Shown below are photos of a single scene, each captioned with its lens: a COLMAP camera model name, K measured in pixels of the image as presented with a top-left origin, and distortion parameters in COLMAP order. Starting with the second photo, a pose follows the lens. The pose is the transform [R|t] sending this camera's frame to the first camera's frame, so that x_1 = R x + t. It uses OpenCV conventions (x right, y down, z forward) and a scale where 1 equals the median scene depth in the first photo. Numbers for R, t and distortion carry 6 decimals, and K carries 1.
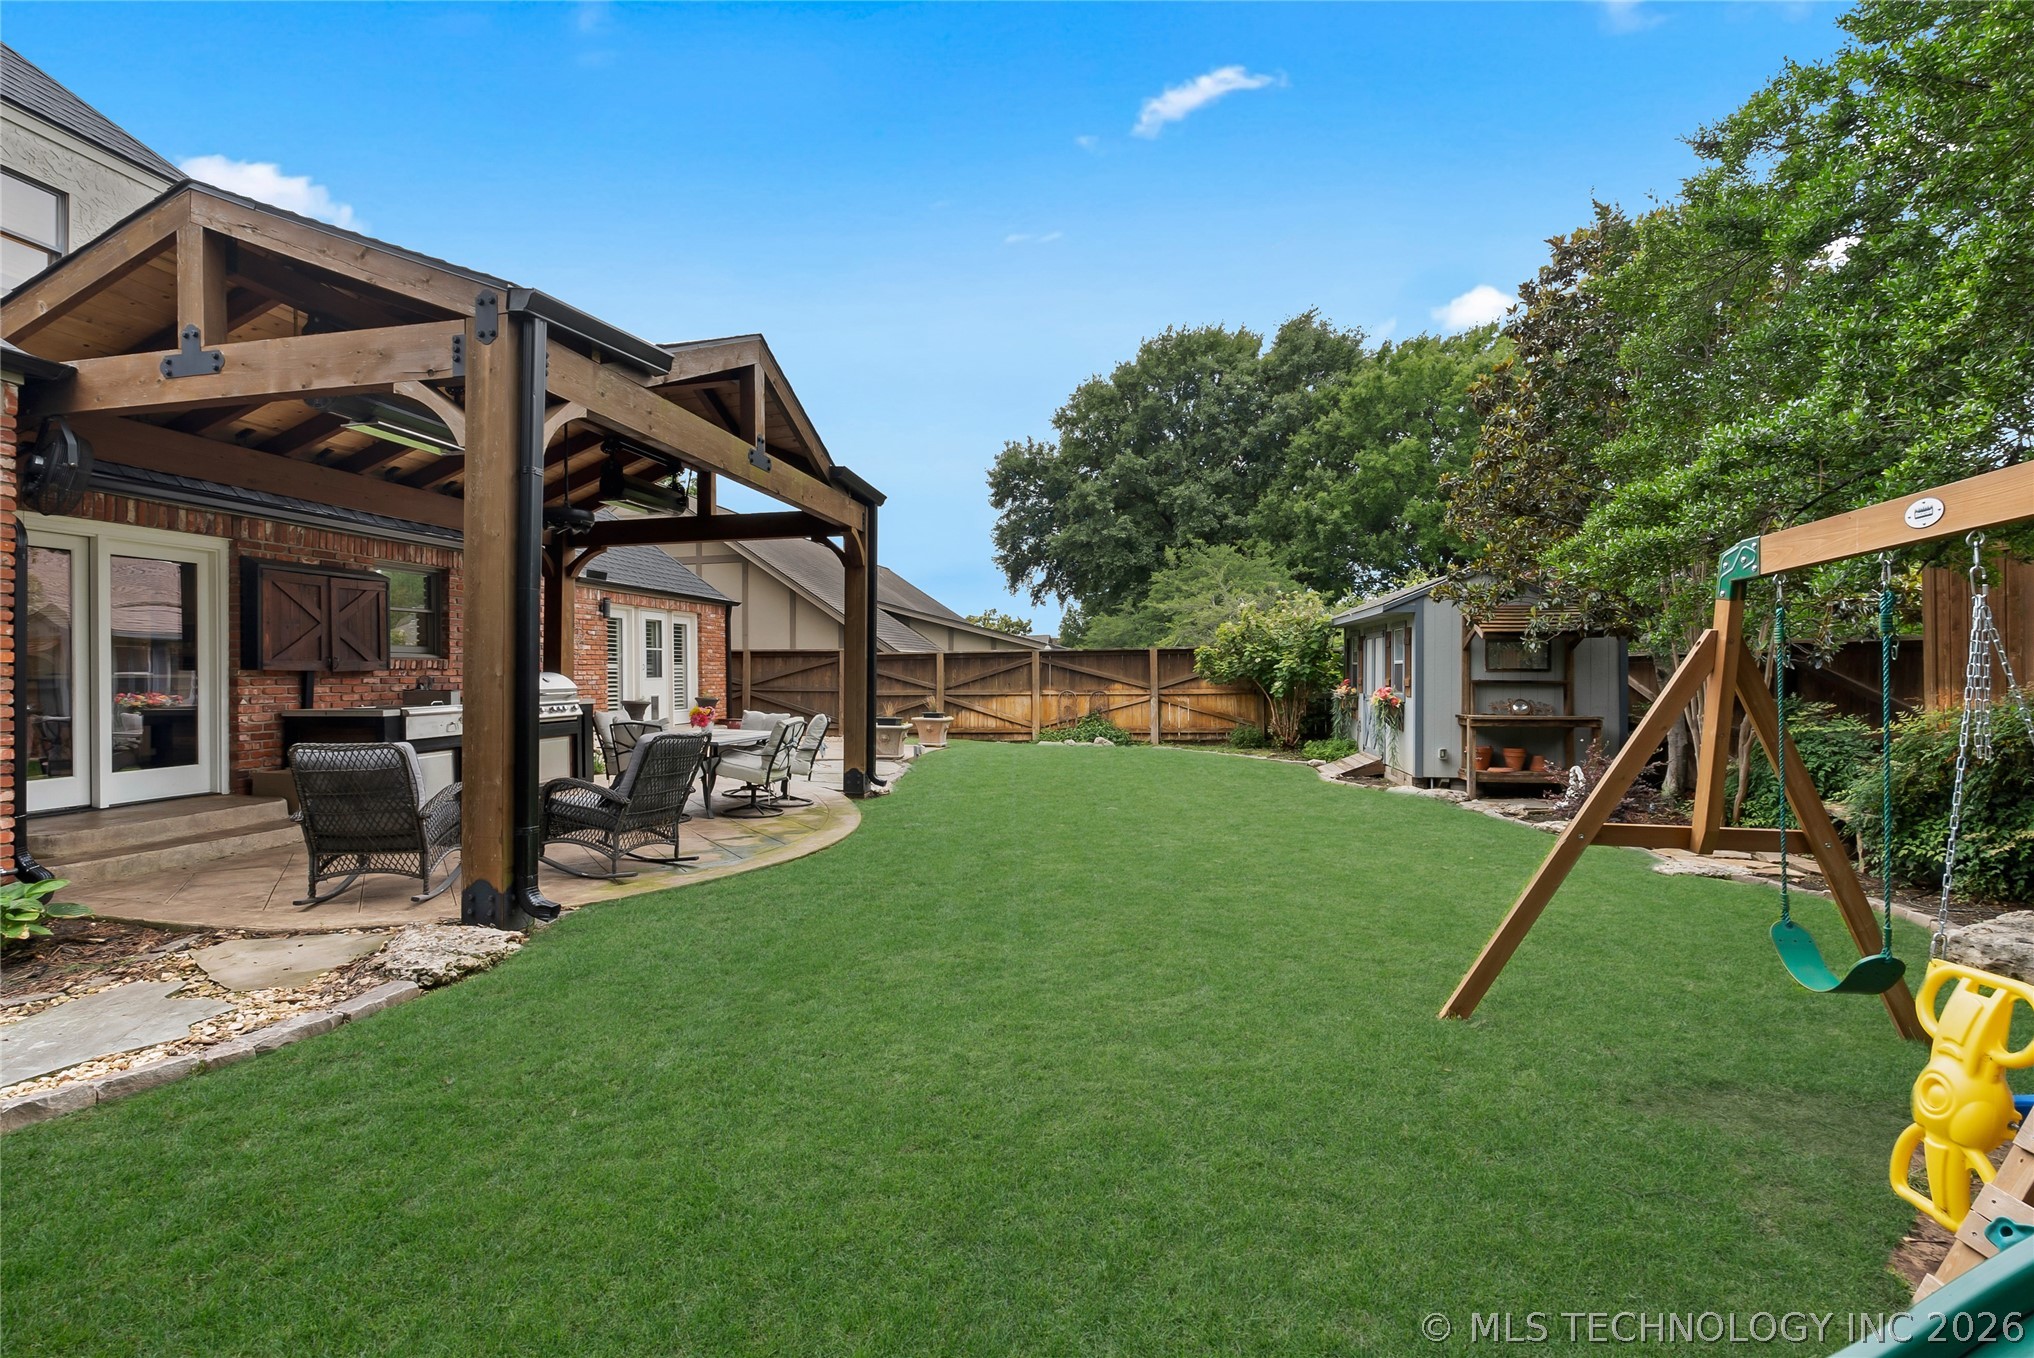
lens RADIAL K [[930.3, 0, 967.8], [0, 930.3, 669.0], [0, 0, 1]] dist [-0.003284, -0.001010]
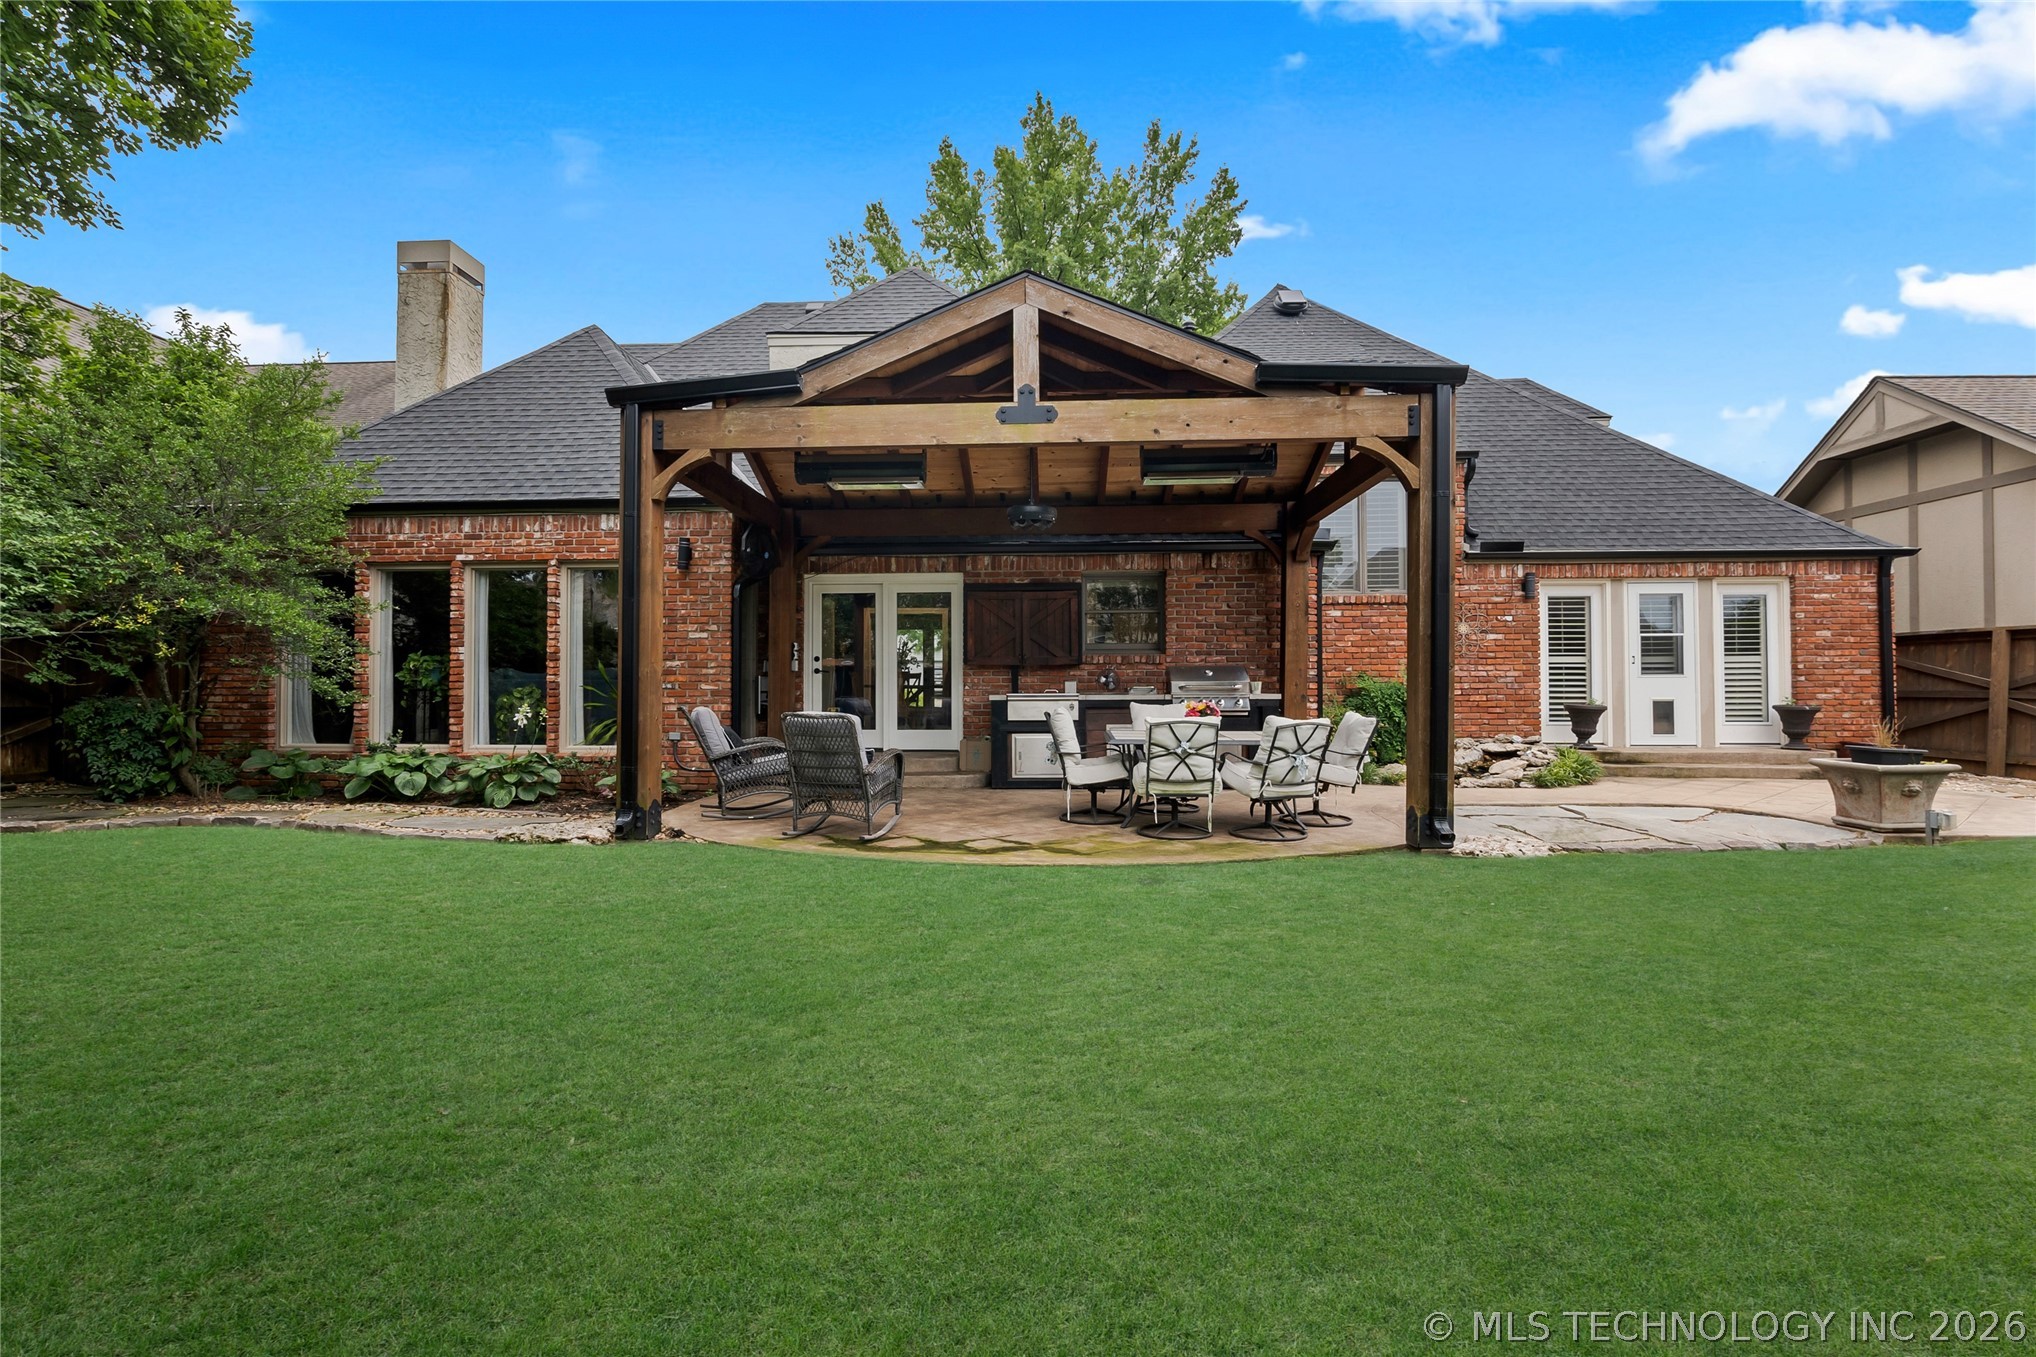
lens RADIAL K [[953.8, 0, 1001.6], [0, 953.8, 680.2], [0, 0, 1]] dist [-0.004435, -0.000633]
pose [[0.160492, -0.002182, -0.987035, 0.619330], [0.004121, 0.999990, -0.001540, 0.025477], [0.987028, -0.003820, 0.160500, 0.782417]]
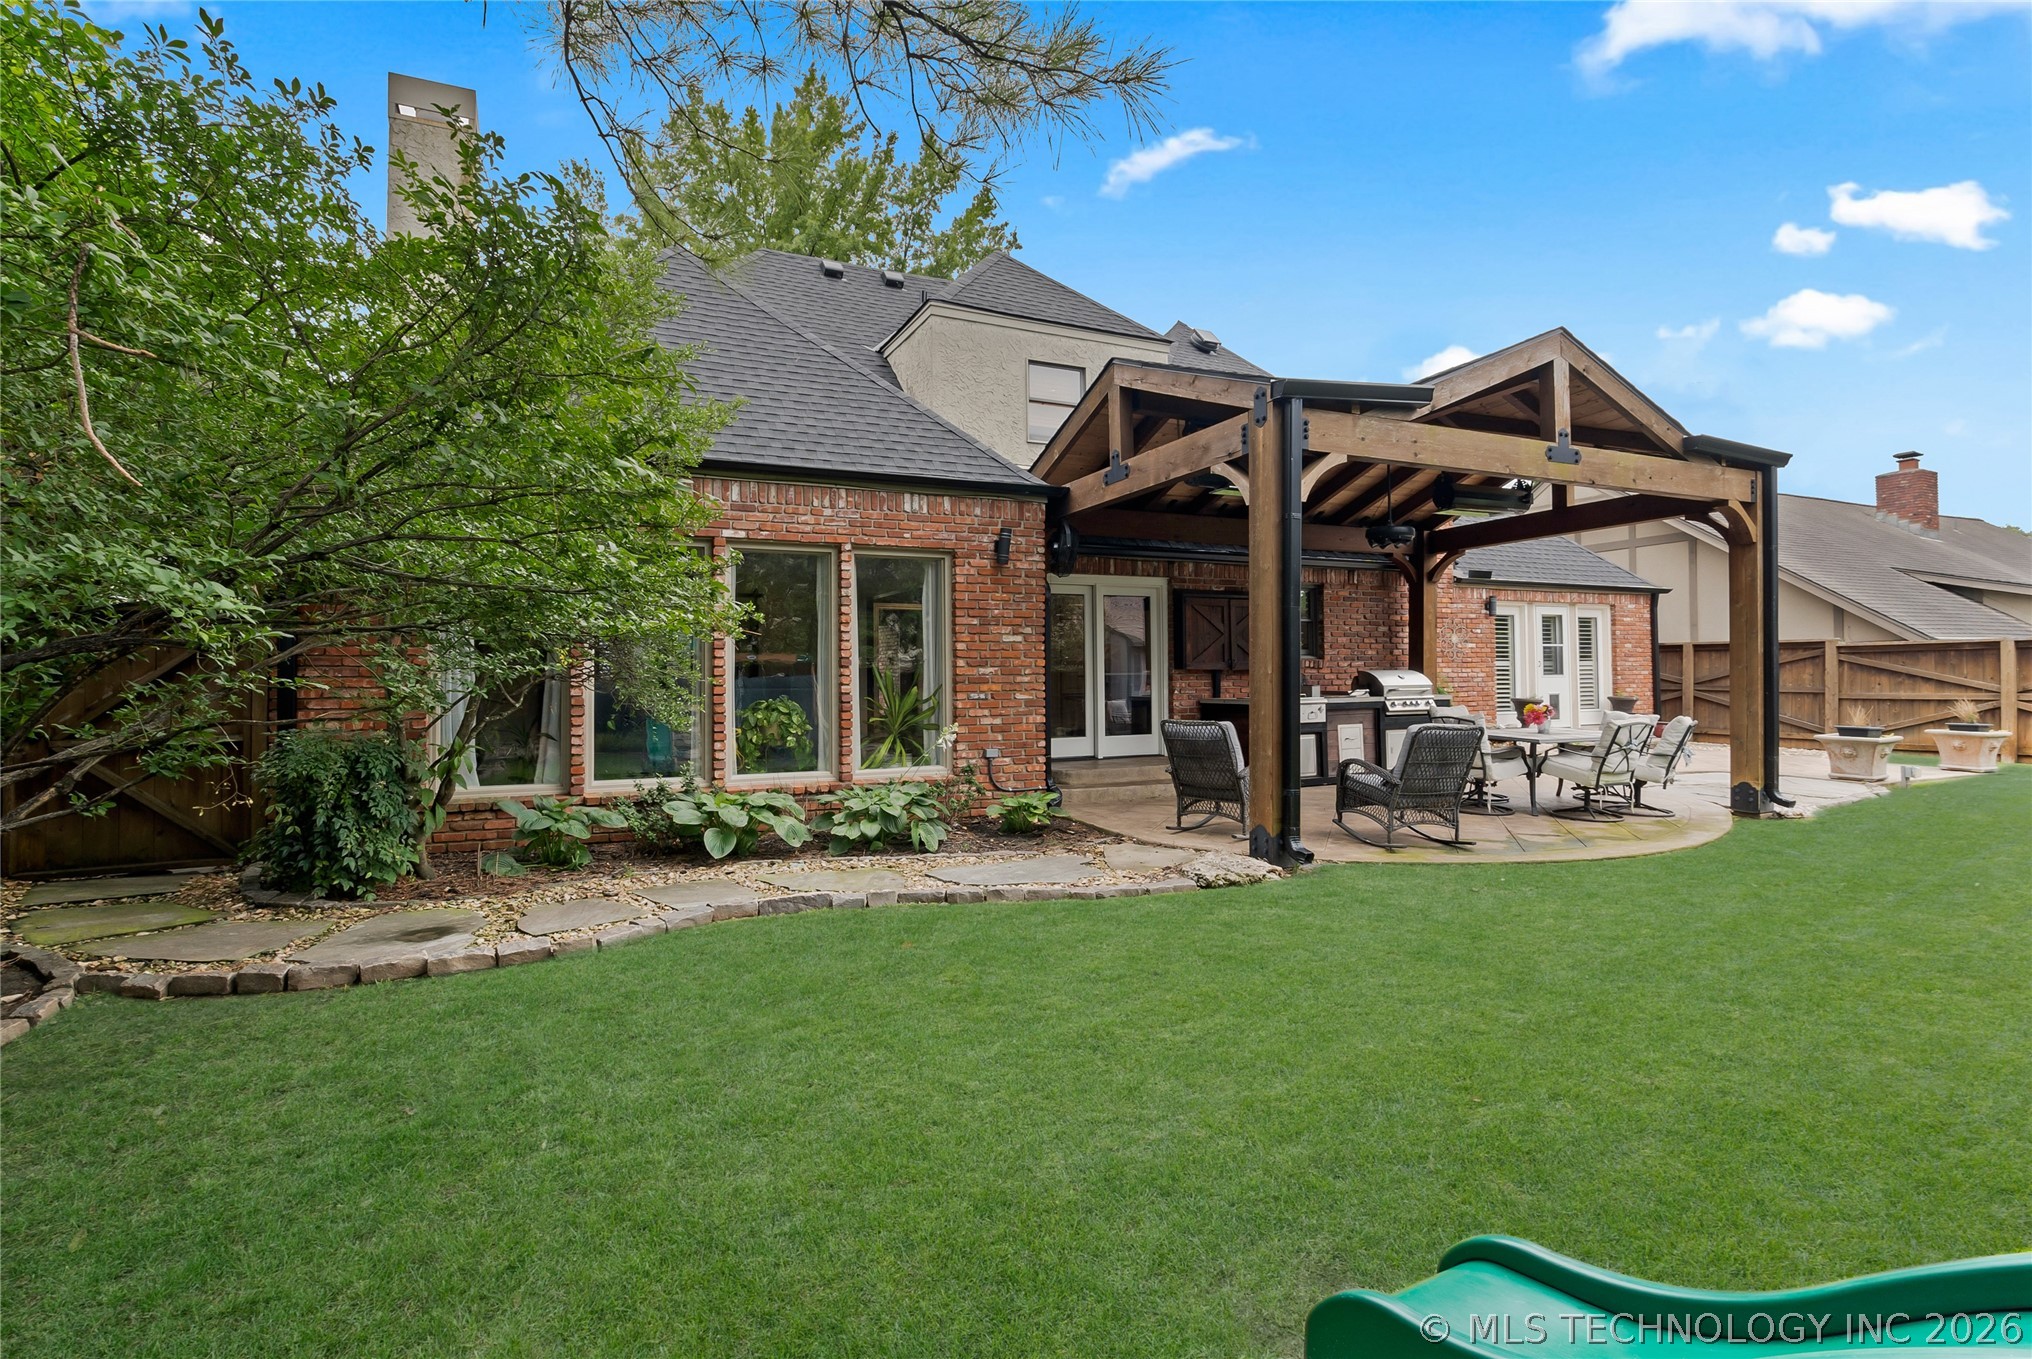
lens RADIAL K [[944.5, 0, 1012.4], [0, 944.5, 664.6], [0, 0, 1]] dist [-0.002328, -0.000011]
pose [[0.605267, -0.008100, -0.795982, 0.204345], [0.006910, 0.999964, -0.004921, -0.001016], [0.795993, -0.002521, 0.605301, -0.066442]]
